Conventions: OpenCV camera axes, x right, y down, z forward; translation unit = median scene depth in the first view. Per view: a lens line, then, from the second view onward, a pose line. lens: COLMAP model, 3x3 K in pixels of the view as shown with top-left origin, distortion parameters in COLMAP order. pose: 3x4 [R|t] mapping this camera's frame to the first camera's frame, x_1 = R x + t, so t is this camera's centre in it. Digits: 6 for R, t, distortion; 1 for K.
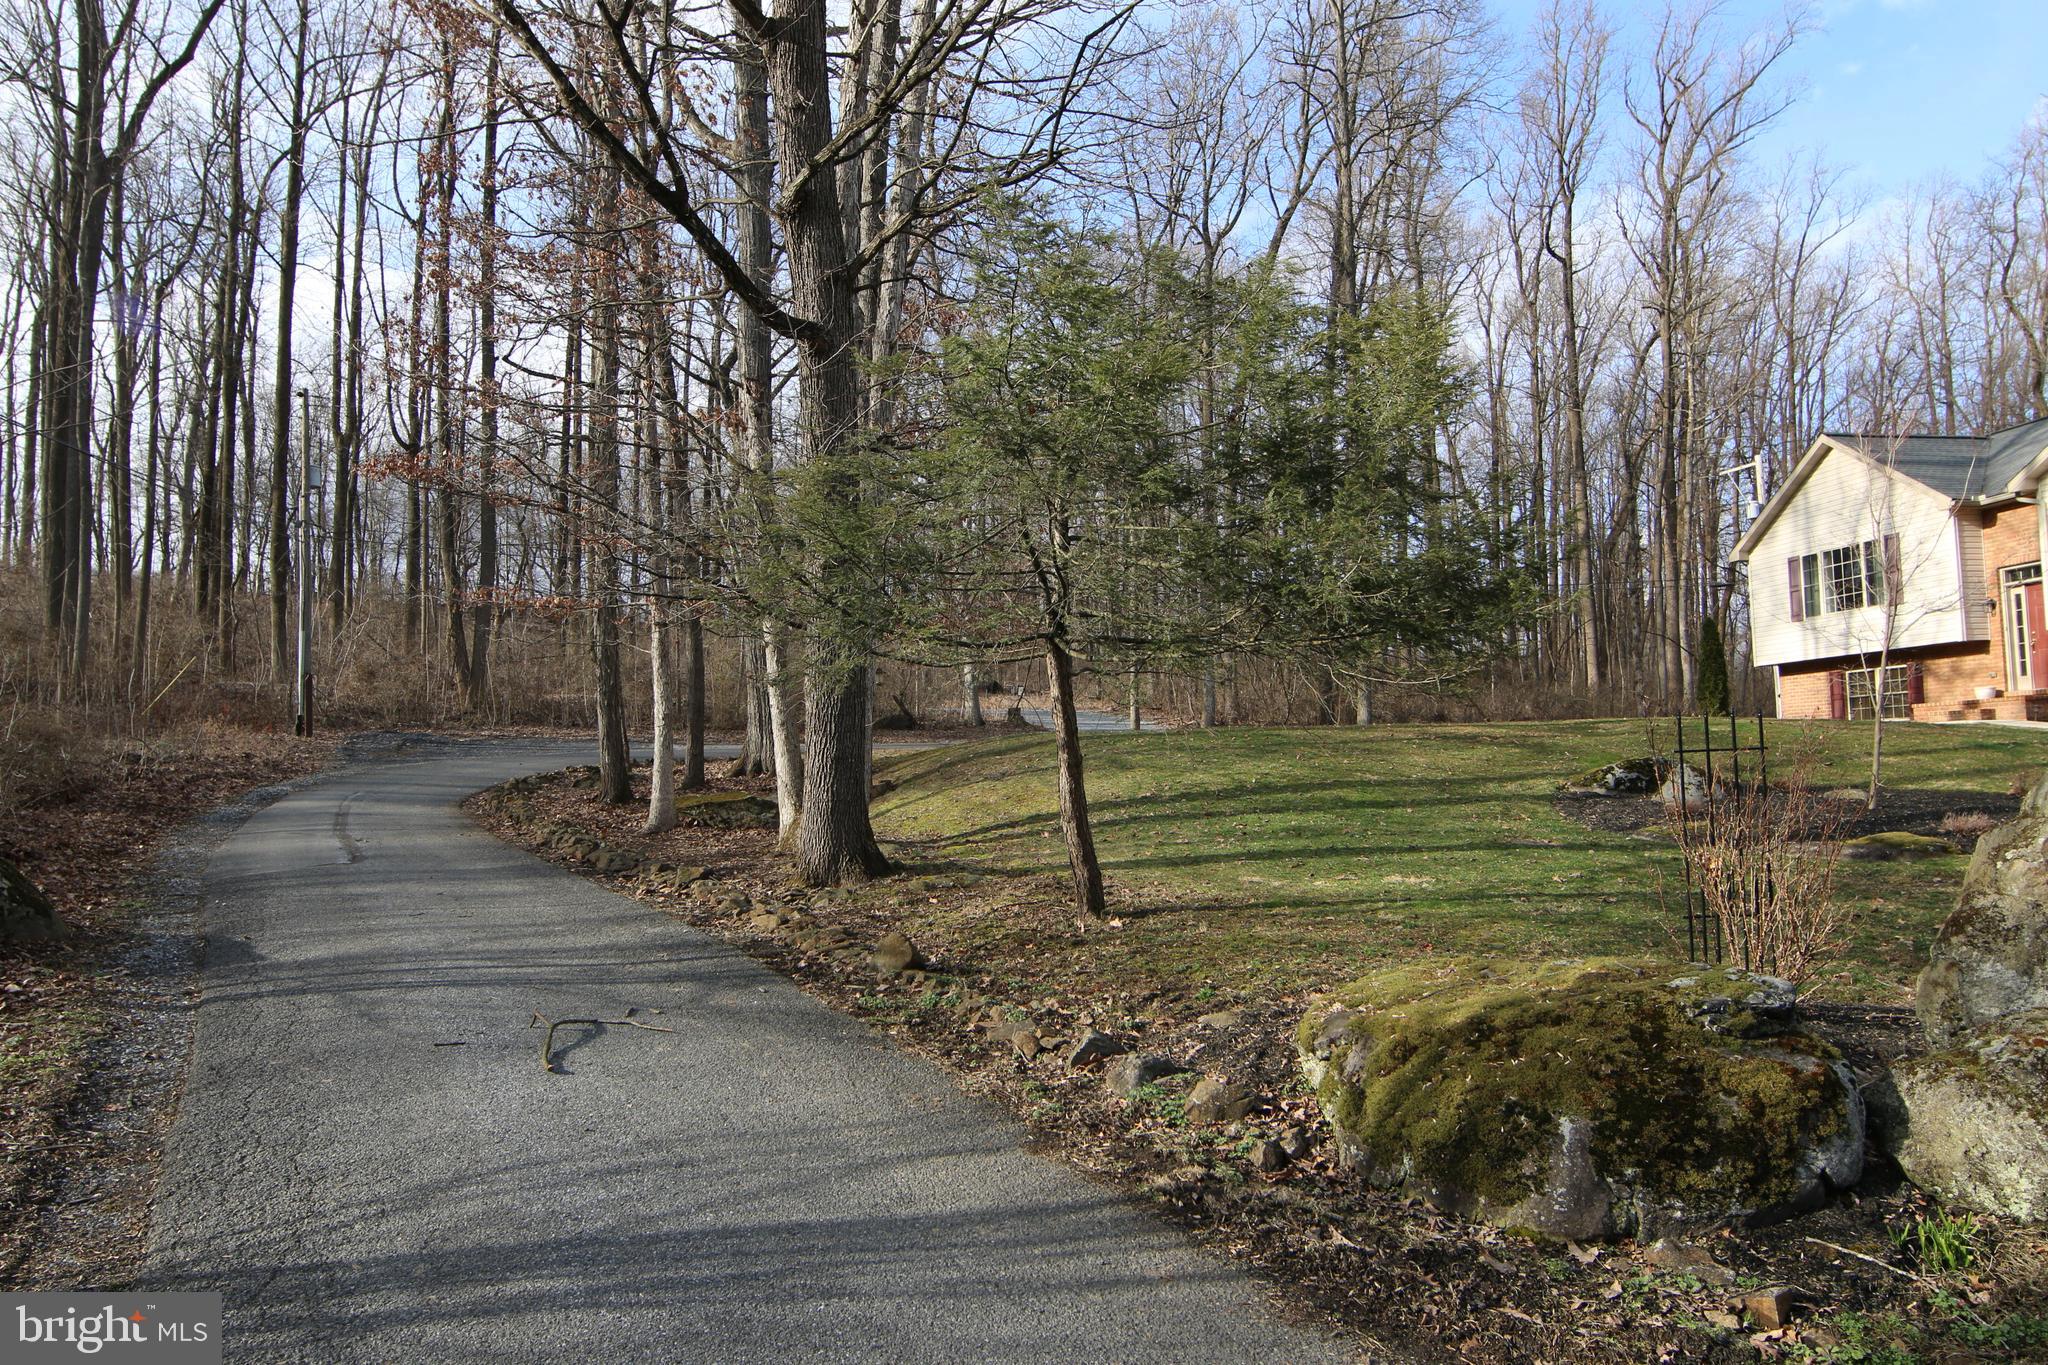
lens RADIAL K [[1296.5, 0, 999.7], [0, 1296.5, 690.5], [0, 0, 1]] dist [-0.020231, 0.007980]
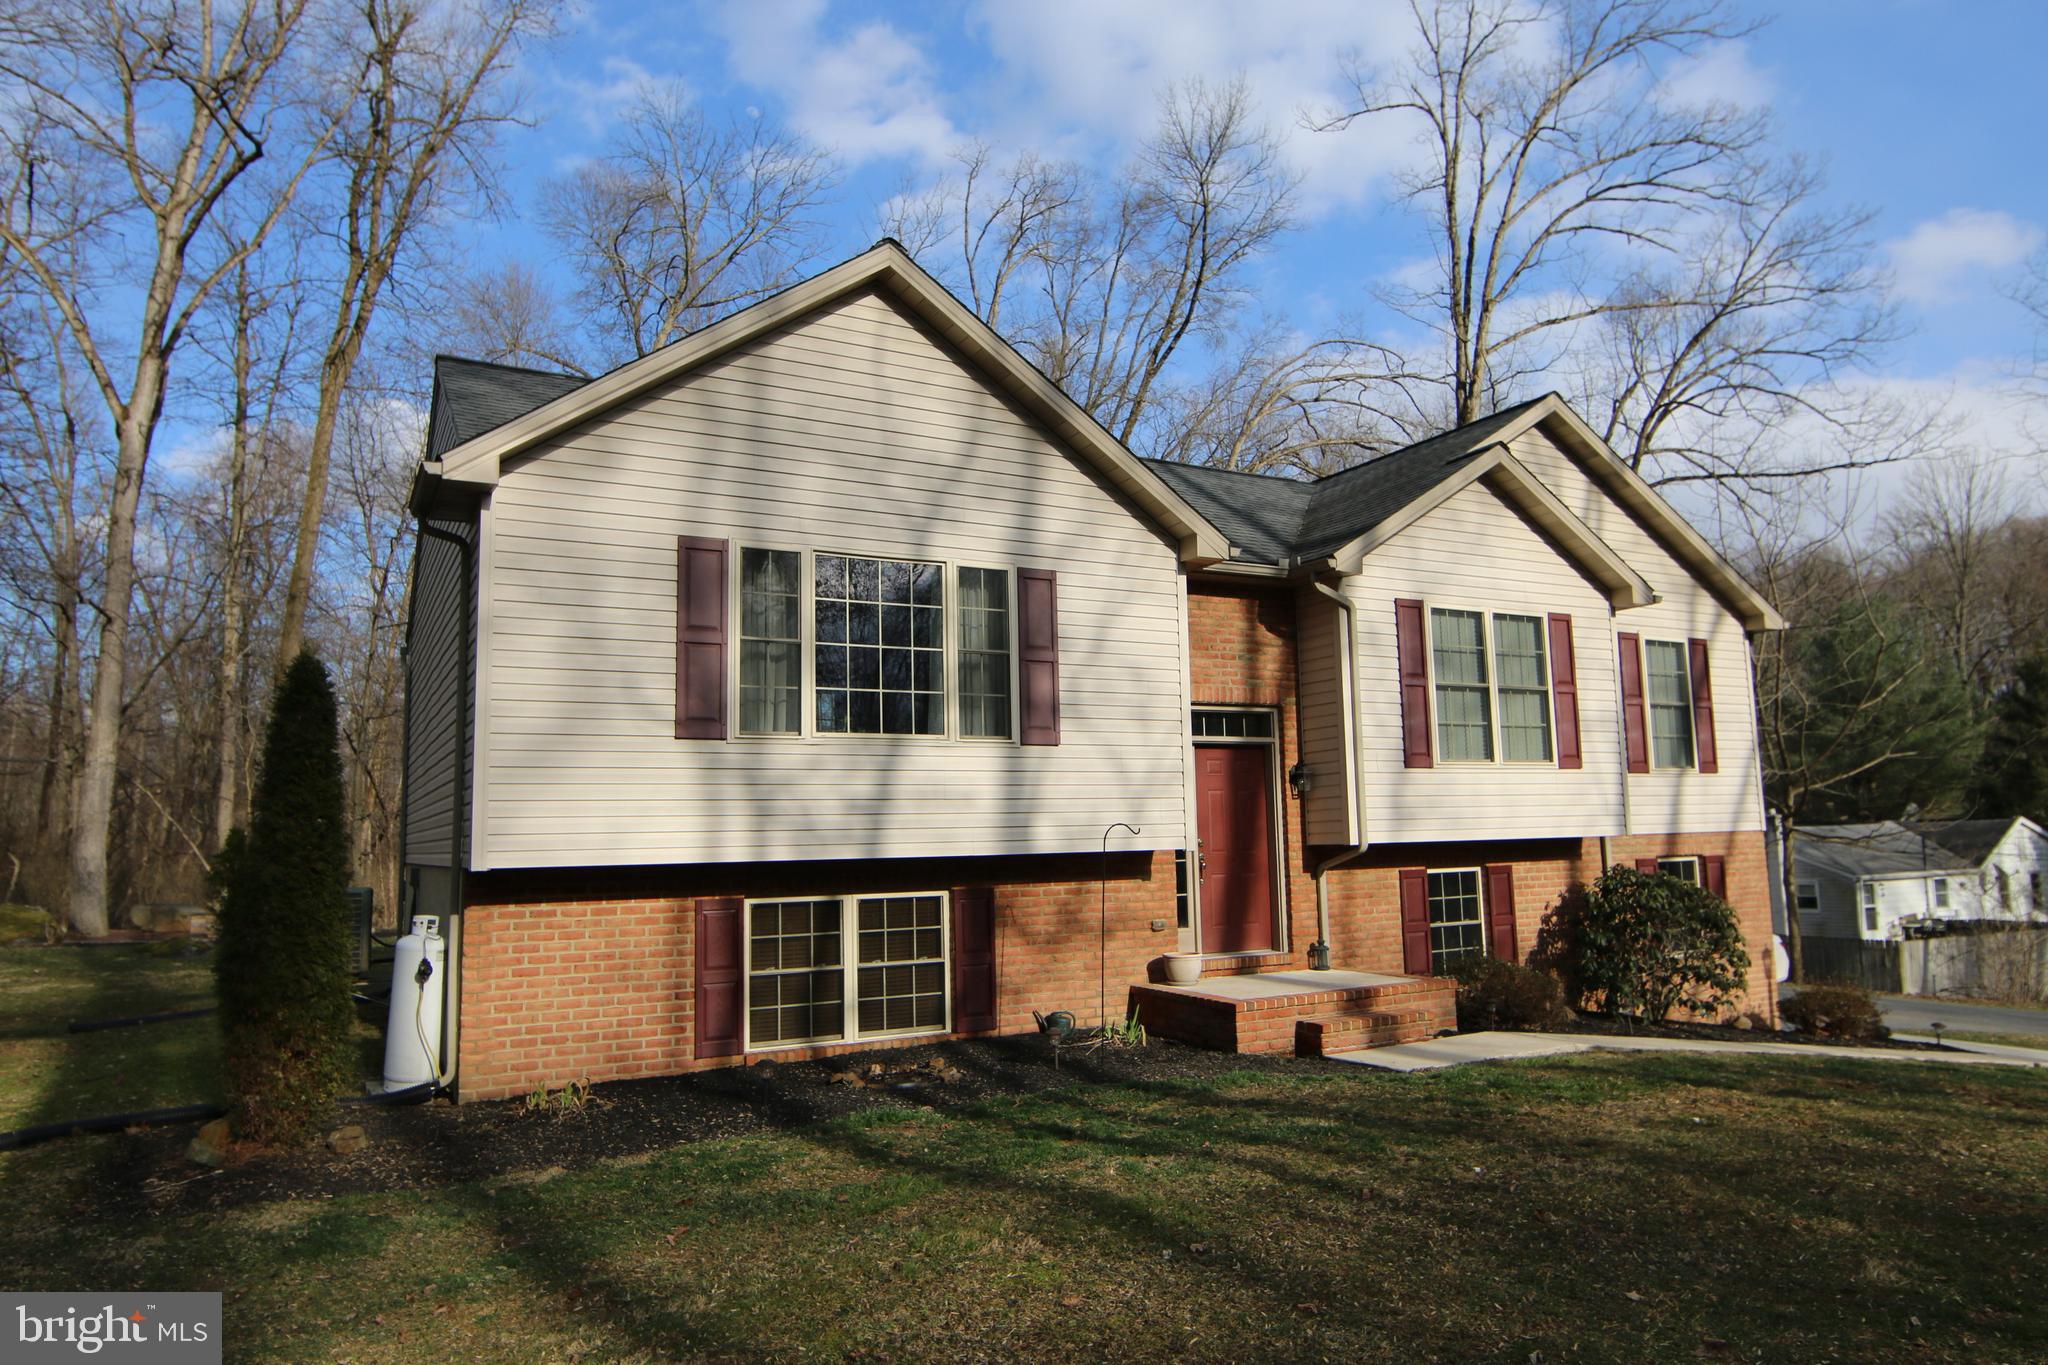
lens RADIAL K [[1296.5, 0, 1030.2], [0, 1296.5, 695.4], [0, 0, 1]] dist [-0.020231, 0.007980]
pose [[-0.372965, 0.136591, 0.917736, 0.337842], [-0.028963, 0.986909, -0.158657, -0.018294], [-0.927393, -0.085754, -0.364126, 1.195235]]
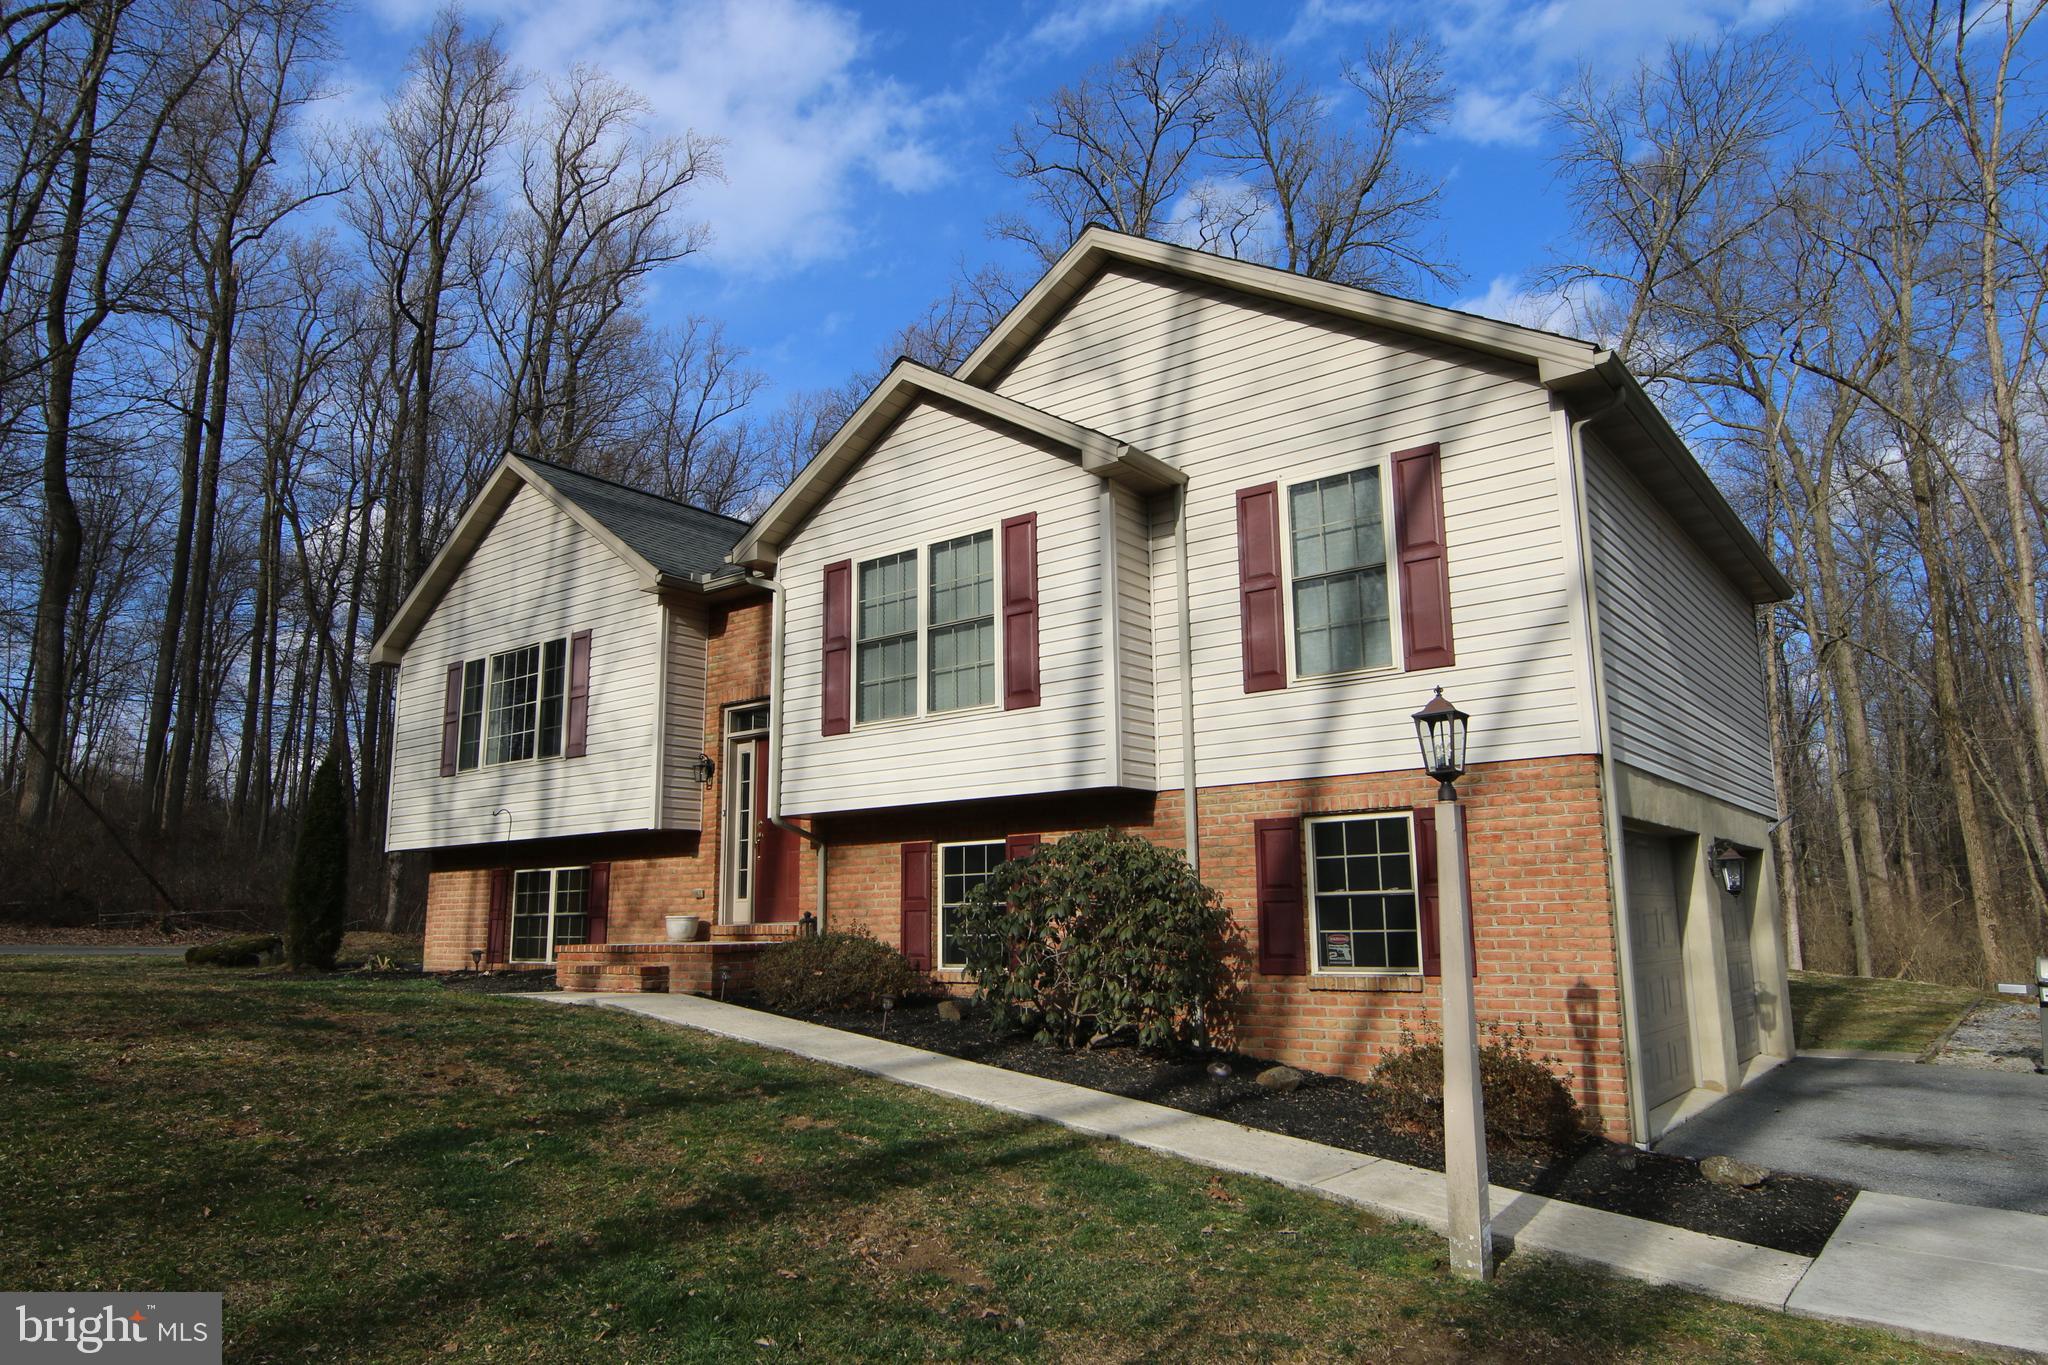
lens RADIAL K [[1296.5, 0, 1027.3], [0, 1296.5, 687.3], [0, 0, 1]] dist [-0.020231, 0.007980]
pose [[0.699699, 0.143084, 0.699963, 0.455059], [-0.050673, 0.987211, -0.151149, -0.022630], [-0.712639, 0.070290, 0.698001, 0.486611]]
